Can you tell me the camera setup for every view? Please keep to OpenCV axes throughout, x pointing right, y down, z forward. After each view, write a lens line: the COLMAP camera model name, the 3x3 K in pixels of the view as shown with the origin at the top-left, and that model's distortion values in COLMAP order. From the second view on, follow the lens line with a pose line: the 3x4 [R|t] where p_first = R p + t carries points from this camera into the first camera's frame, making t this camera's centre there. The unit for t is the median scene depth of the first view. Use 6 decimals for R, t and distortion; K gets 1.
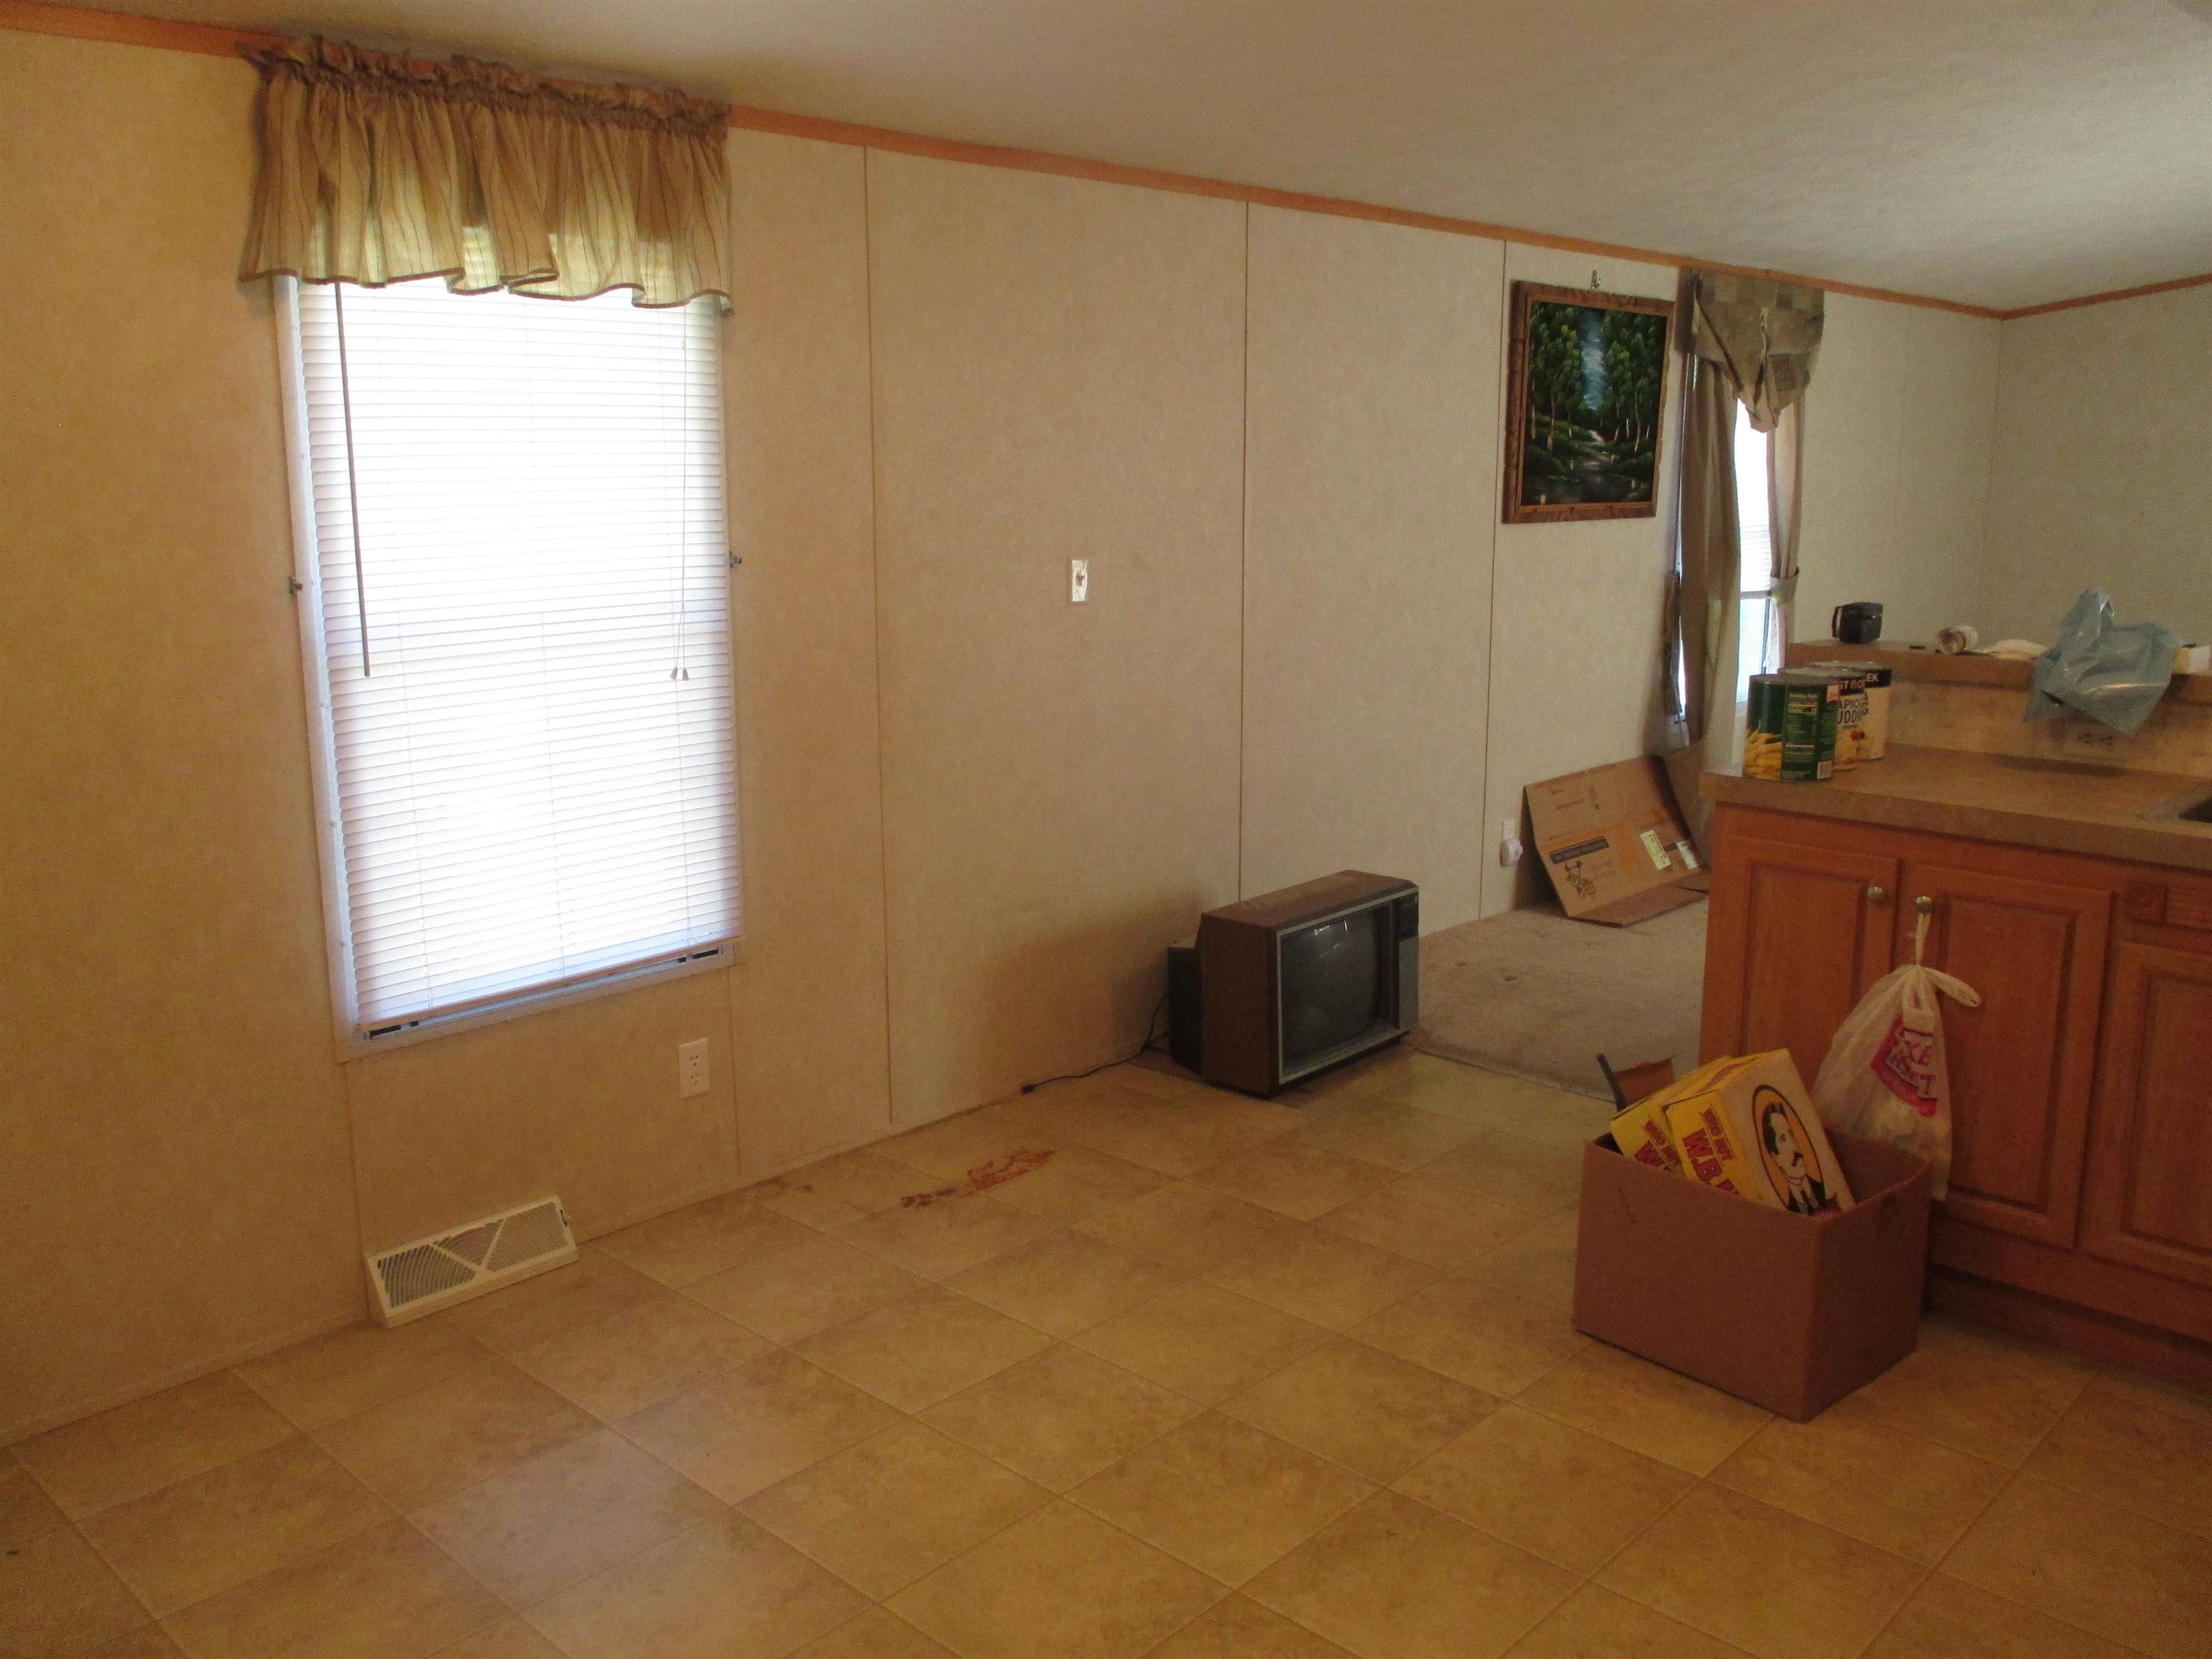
lens RADIAL K [[1824.3, 0, 1098.8], [0, 1824.3, 815.4], [0, 0, 1]] dist [-0.034353, -0.003414]
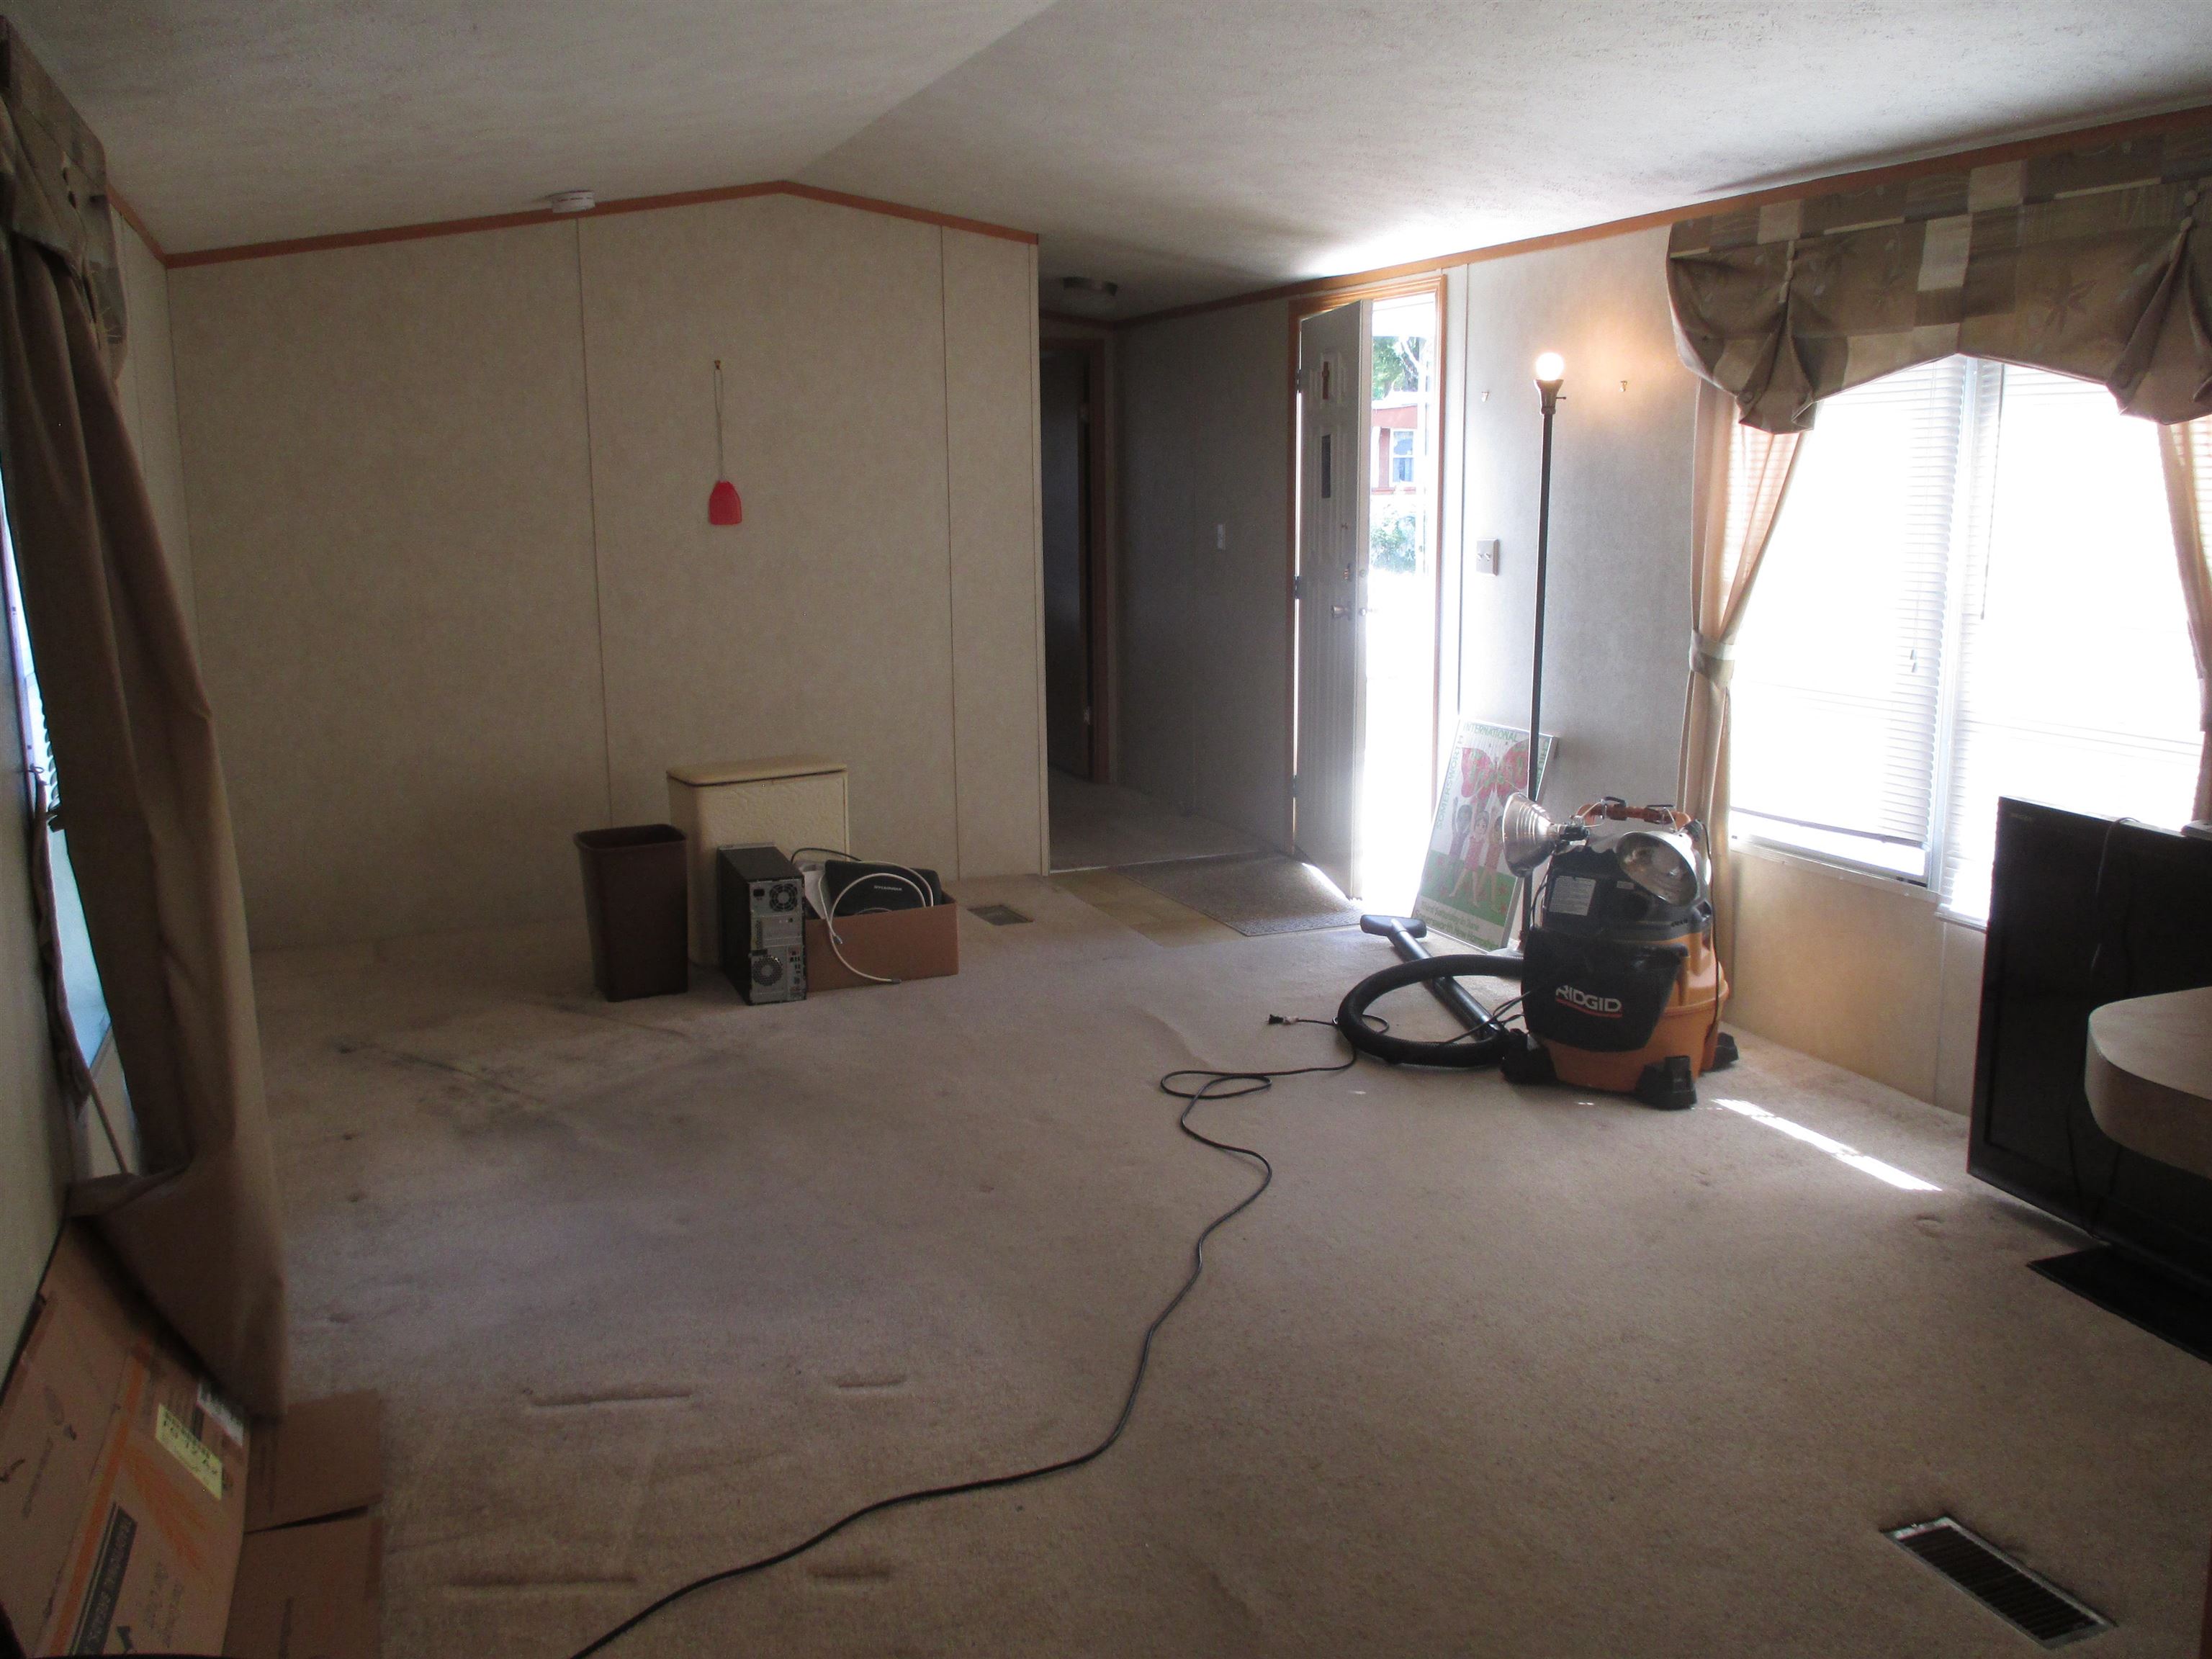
lens RADIAL K [[1824.3, 0, 1118.6], [0, 1824.3, 817.9], [0, 0, 1]] dist [-0.034353, -0.003414]
pose [[0.398992, -0.173518, 0.900387, 0.057103], [0.188973, 0.976414, 0.104429, -0.138983], [-0.897270, 0.128483, 0.422372, 0.708309]]
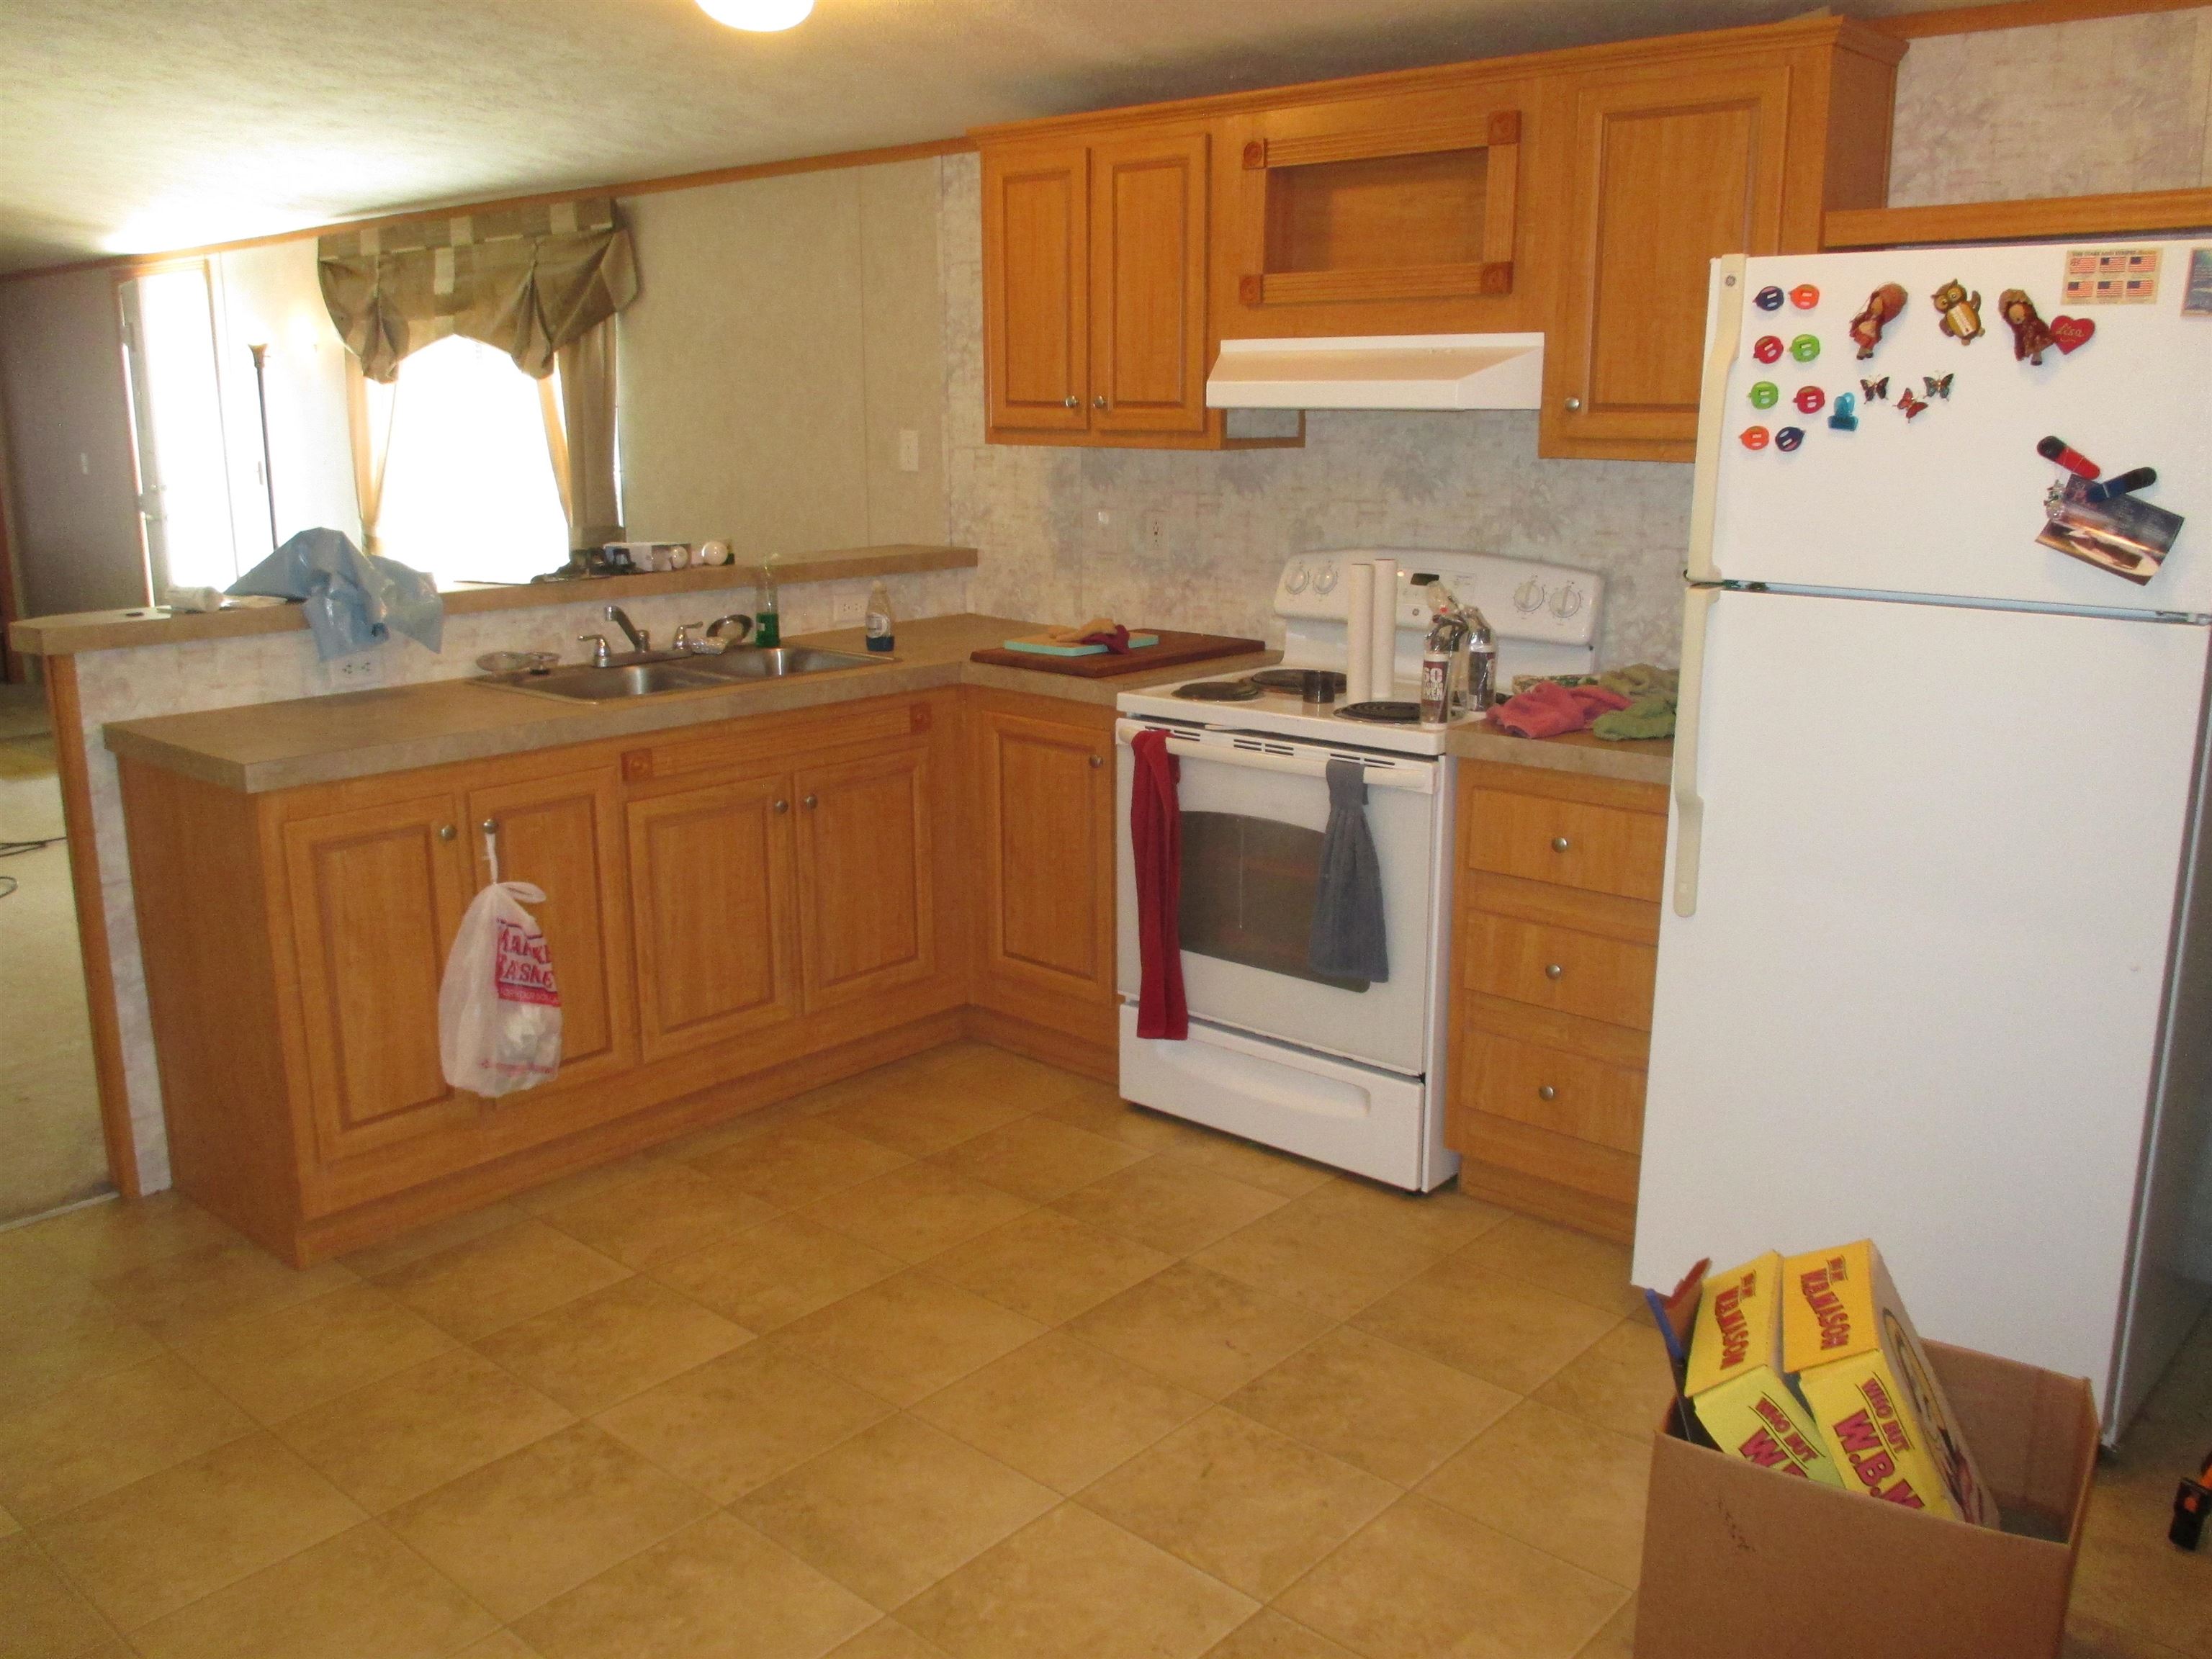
lens RADIAL K [[1824.3, 0, 1108.8], [0, 1824.3, 823.1], [0, 0, 1]] dist [-0.034353, -0.003414]
pose [[-0.040081, -0.225444, 0.973431, -0.328100], [0.198424, 0.953016, 0.228885, -0.068519], [-0.979297, 0.202326, 0.006536, 0.348114]]
